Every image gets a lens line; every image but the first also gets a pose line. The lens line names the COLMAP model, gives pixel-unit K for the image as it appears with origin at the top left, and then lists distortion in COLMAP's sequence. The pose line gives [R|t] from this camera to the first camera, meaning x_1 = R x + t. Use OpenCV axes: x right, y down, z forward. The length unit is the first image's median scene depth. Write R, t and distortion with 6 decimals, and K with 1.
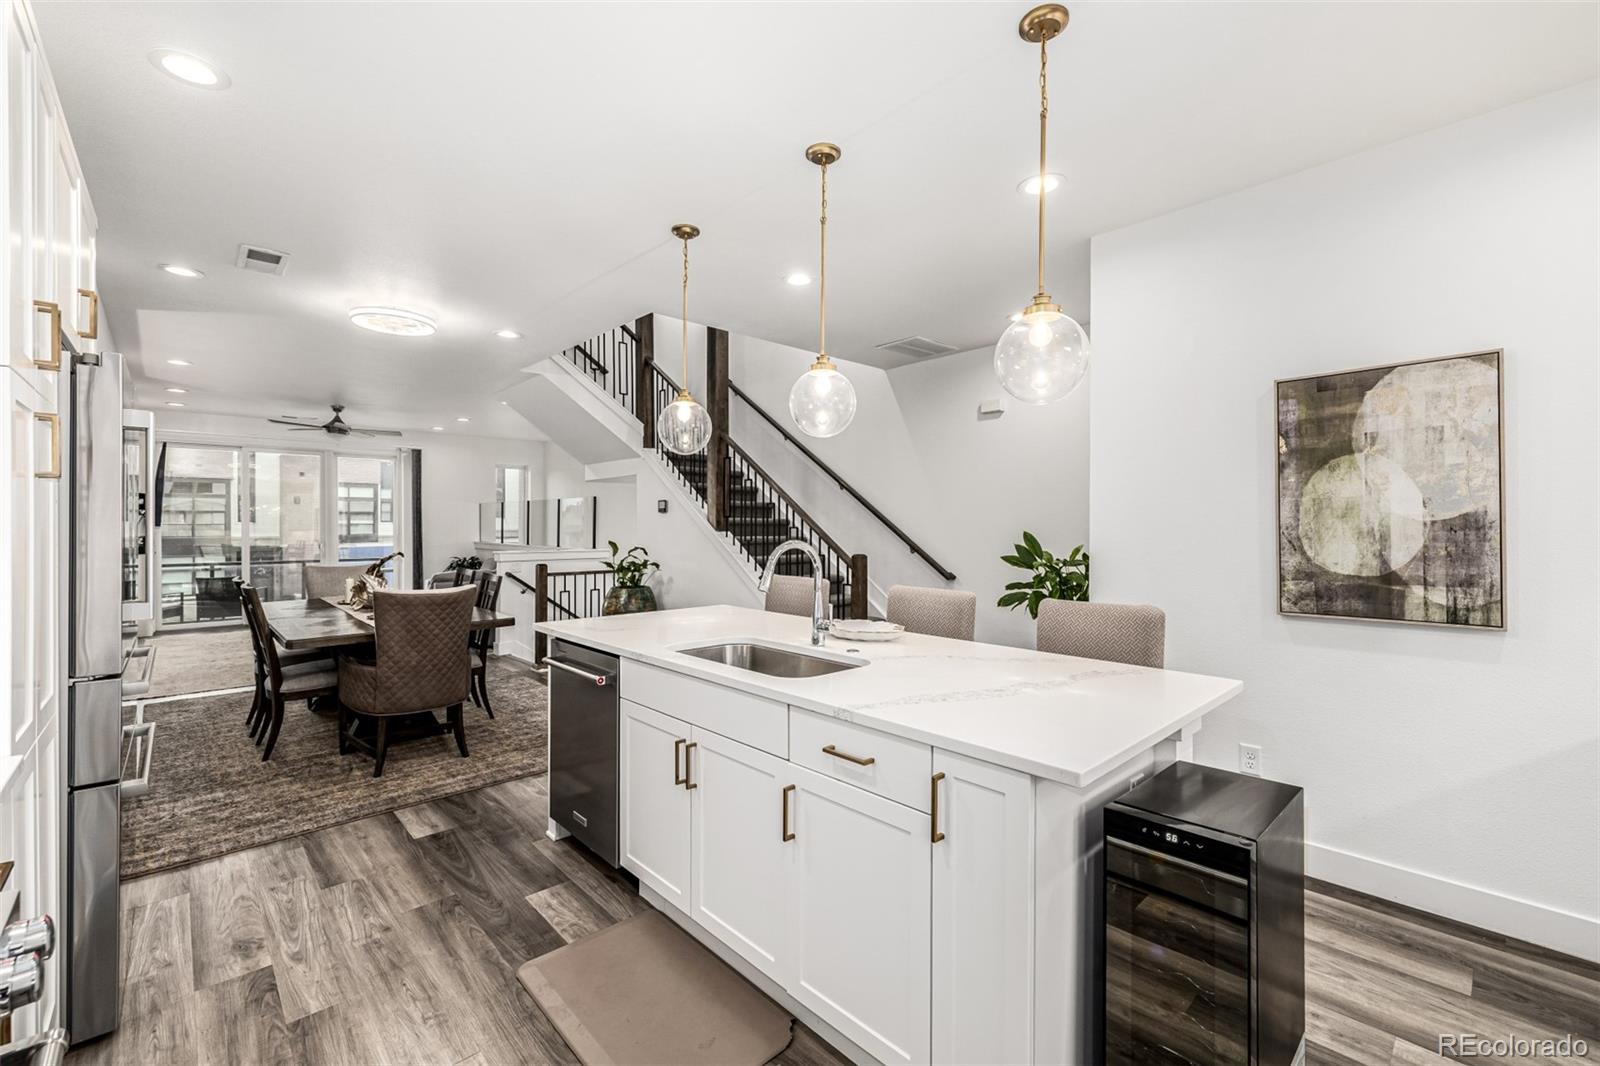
lens RADIAL K [[676.5, 0, 800.3], [0, 676.5, 525.2], [0, 0, 1]] dist [-0.000330, -0.000074]
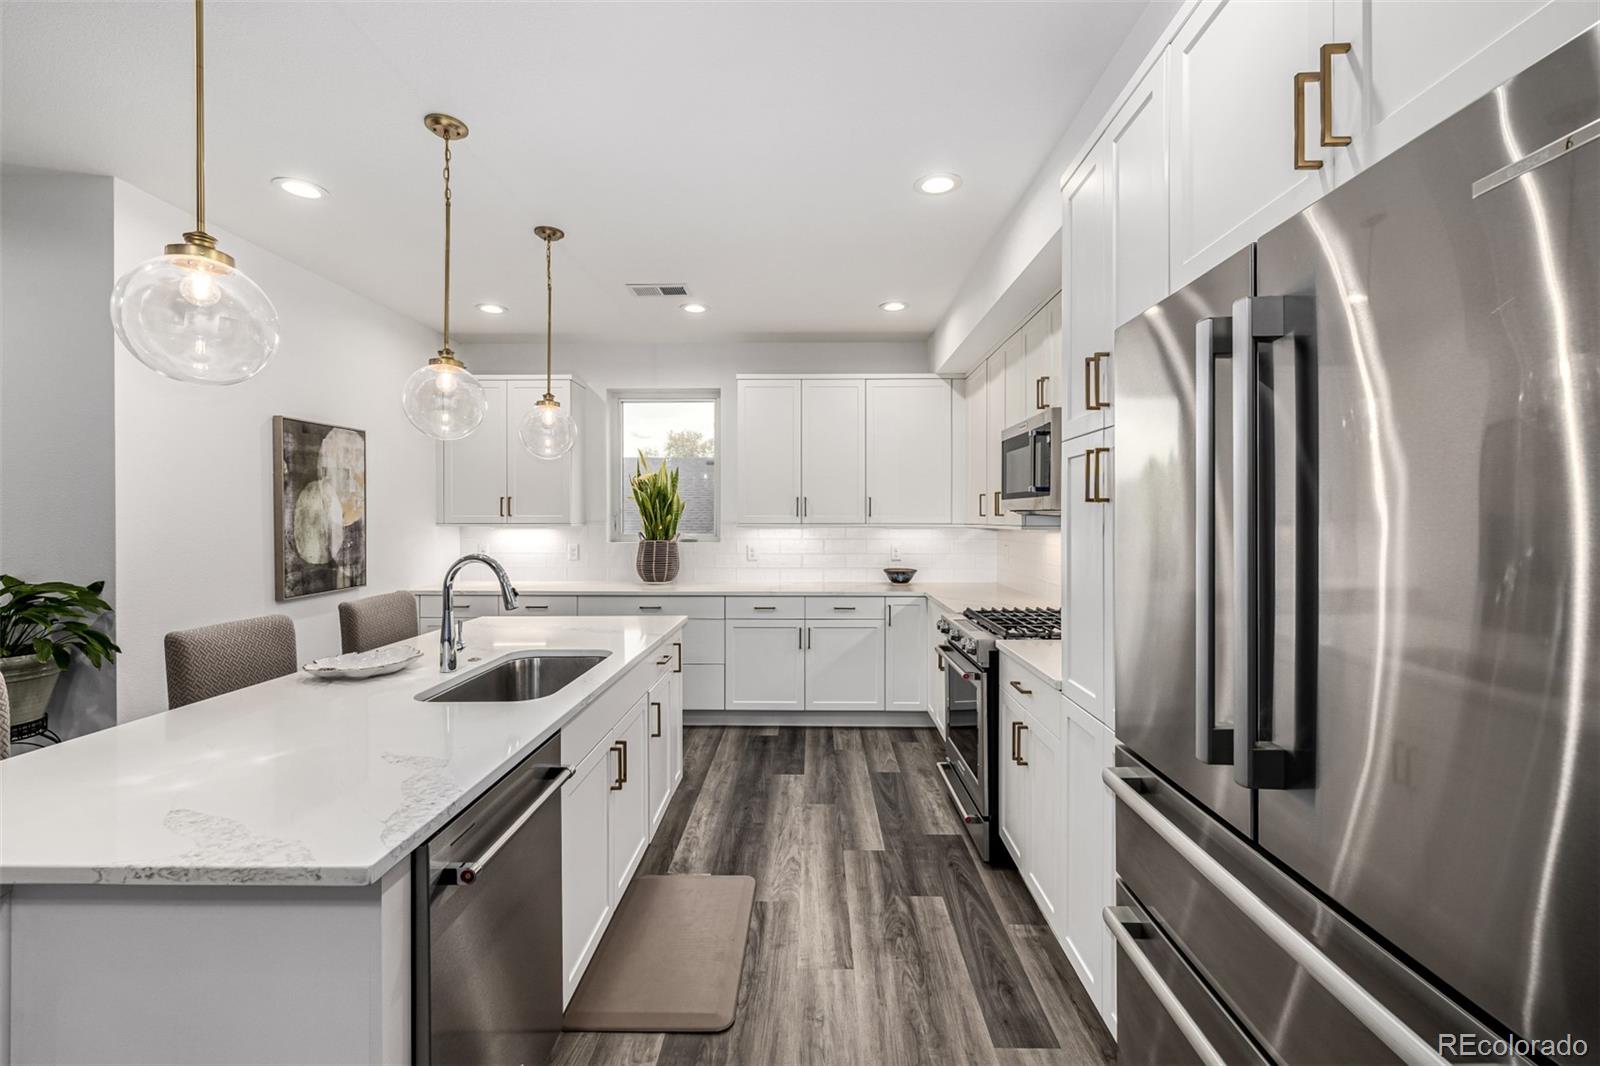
lens RADIAL K [[668.2, 0, 800.5], [0, 668.2, 521.6], [0, 0, 1]] dist [-0.001019, -0.000154]
pose [[-0.717138, -0.004470, 0.696917, -0.948790], [0.001041, 0.999971, 0.007484, -0.027371], [-0.696931, 0.006092, -0.717113, 1.340318]]
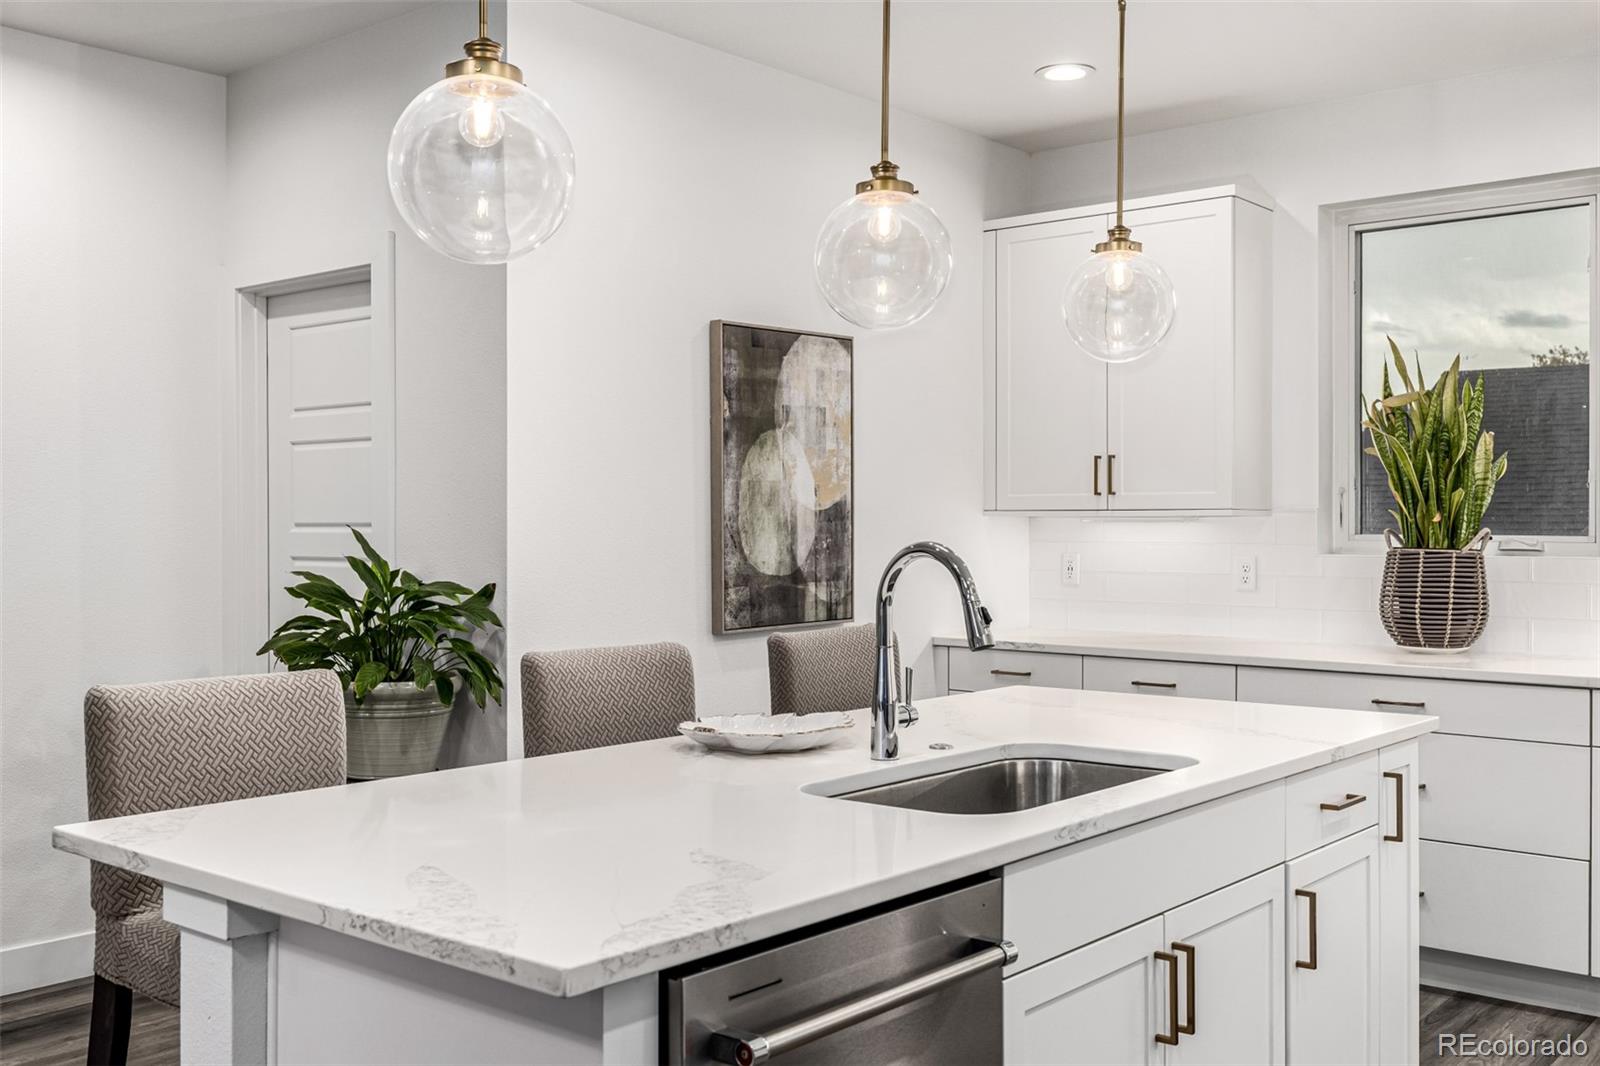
lens RADIAL K [[1534.8, 0, 800.0], [0, 1534.8, 533.0], [0, 0, 1]] dist [-0.006162, 0.014789]
pose [[-0.113357, -0.007566, 0.993526, -1.082626], [0.001077, 0.999969, 0.007738, 0.007609], [-0.993554, 0.001947, -0.113345, 1.213993]]
